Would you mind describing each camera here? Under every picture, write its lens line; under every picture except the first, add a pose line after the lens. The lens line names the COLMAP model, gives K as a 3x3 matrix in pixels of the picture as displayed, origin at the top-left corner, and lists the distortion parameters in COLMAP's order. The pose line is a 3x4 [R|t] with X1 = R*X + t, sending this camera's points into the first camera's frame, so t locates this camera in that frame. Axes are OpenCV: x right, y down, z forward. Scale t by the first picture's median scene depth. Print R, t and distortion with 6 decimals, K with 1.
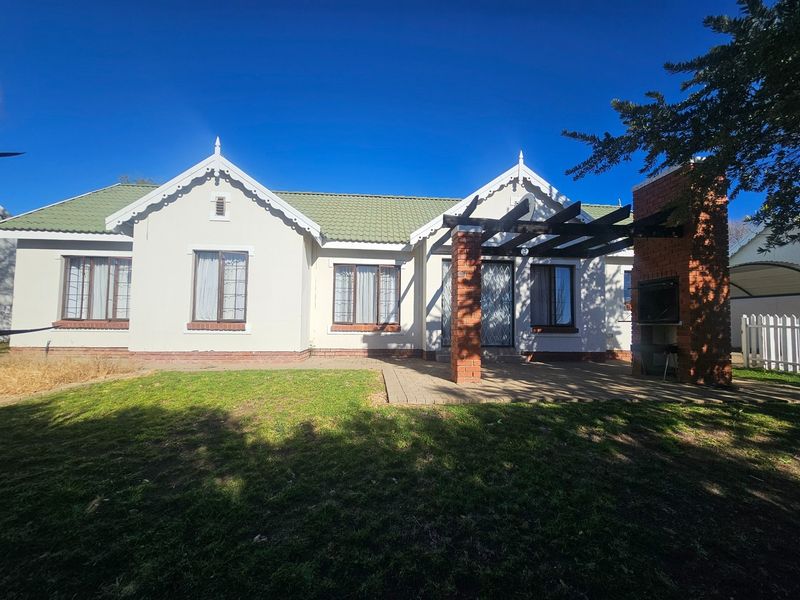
lens RADIAL K [[325.3, 0, 403.7], [0, 325.3, 305.6], [0, 0, 1]] dist [0.001221, 0.000318]
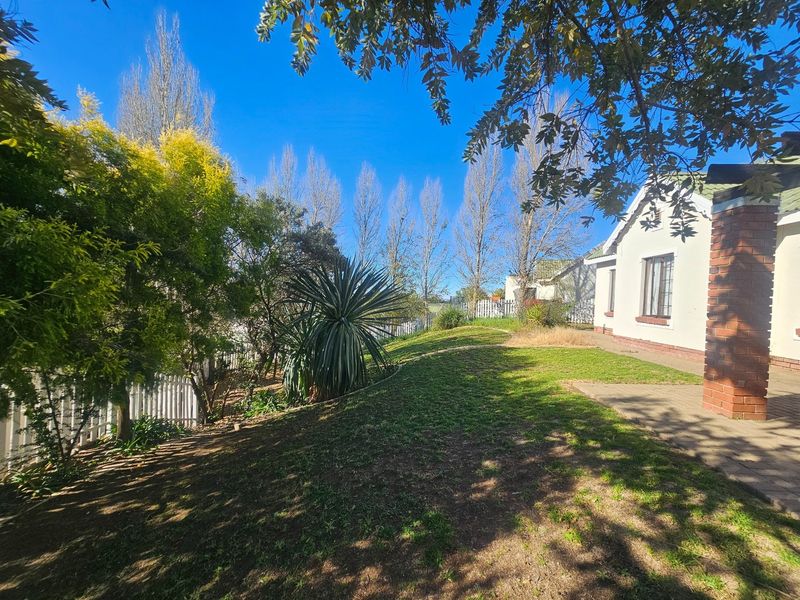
lens RADIAL K [[325.3, 0, 401.0], [0, 325.3, 301.9], [0, 0, 1]] dist [0.001221, 0.000318]
pose [[-0.164692, 0.000610, -0.986345, 0.763167], [0.040984, 0.999140, -0.006225, -0.034694], [0.985493, -0.041449, -0.164576, 0.291192]]
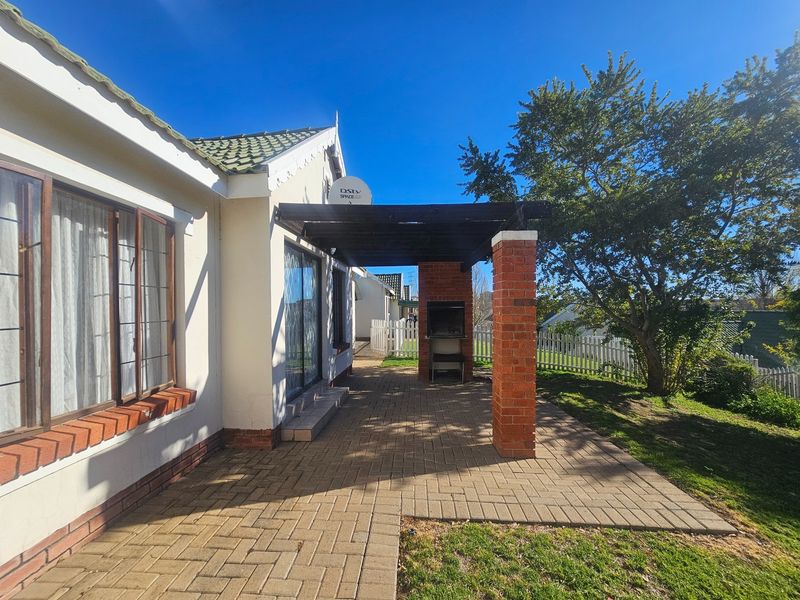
lens RADIAL K [[325.3, 0, 401.7], [0, 325.3, 304.6], [0, 0, 1]] dist [0.001221, 0.000318]
pose [[0.134058, -0.004201, 0.990965, -0.423167], [-0.059854, 0.998131, 0.012328, -0.064983], [-0.989164, -0.060966, 0.133556, 0.864023]]
